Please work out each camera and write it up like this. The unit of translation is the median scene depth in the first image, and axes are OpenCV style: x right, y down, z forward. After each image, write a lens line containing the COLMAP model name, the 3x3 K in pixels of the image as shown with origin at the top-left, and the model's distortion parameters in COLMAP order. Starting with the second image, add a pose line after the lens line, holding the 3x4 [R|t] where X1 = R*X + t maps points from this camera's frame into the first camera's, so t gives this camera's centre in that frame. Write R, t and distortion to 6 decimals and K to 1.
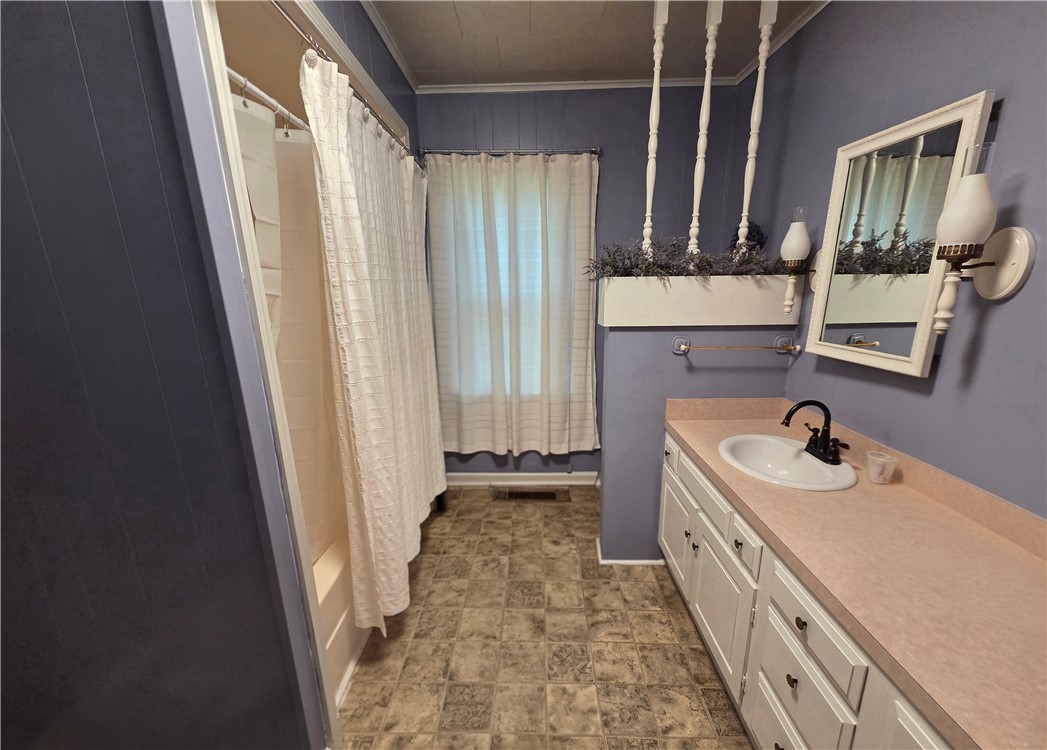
lens RADIAL K [[437.1, 0, 527.5], [0, 437.1, 393.1], [0, 0, 1]] dist [0.026431, -0.000026]
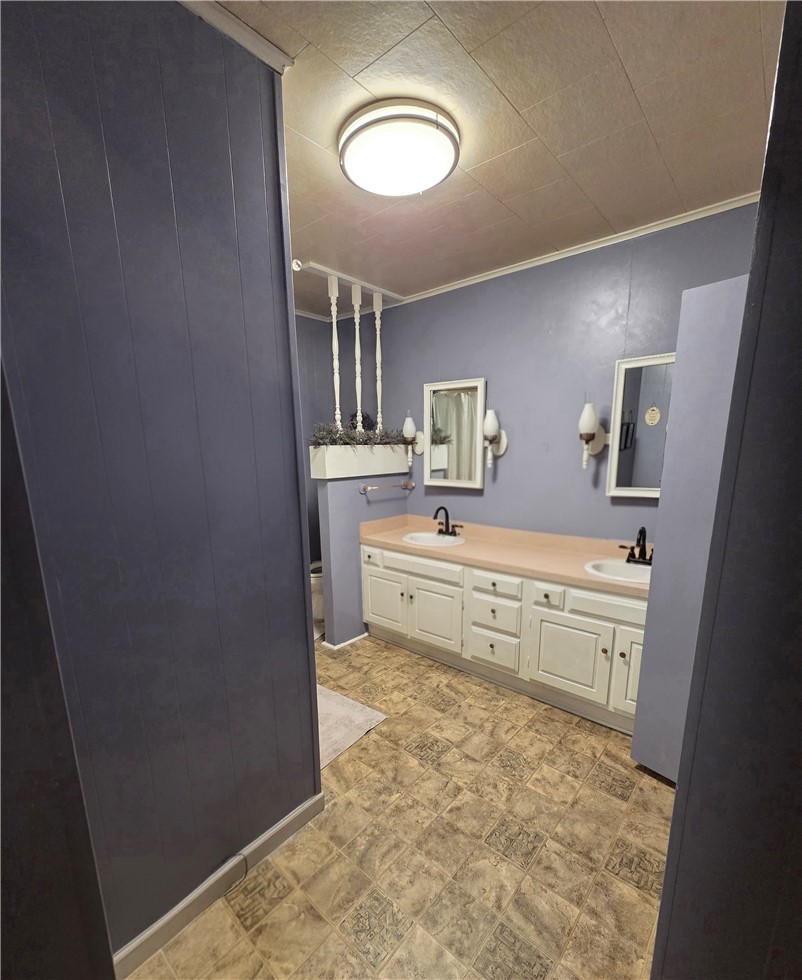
lens RADIAL K [[438.1, 0, 398.5], [0, 438.1, 536.0], [0, 0, 1]] dist [0.001344, 0.000593]
pose [[0.661574, -0.152886, 0.734129, -0.810117], [0.194343, 0.980503, 0.029059, 0.042812], [-0.724259, 0.123448, 0.678388, -0.158510]]
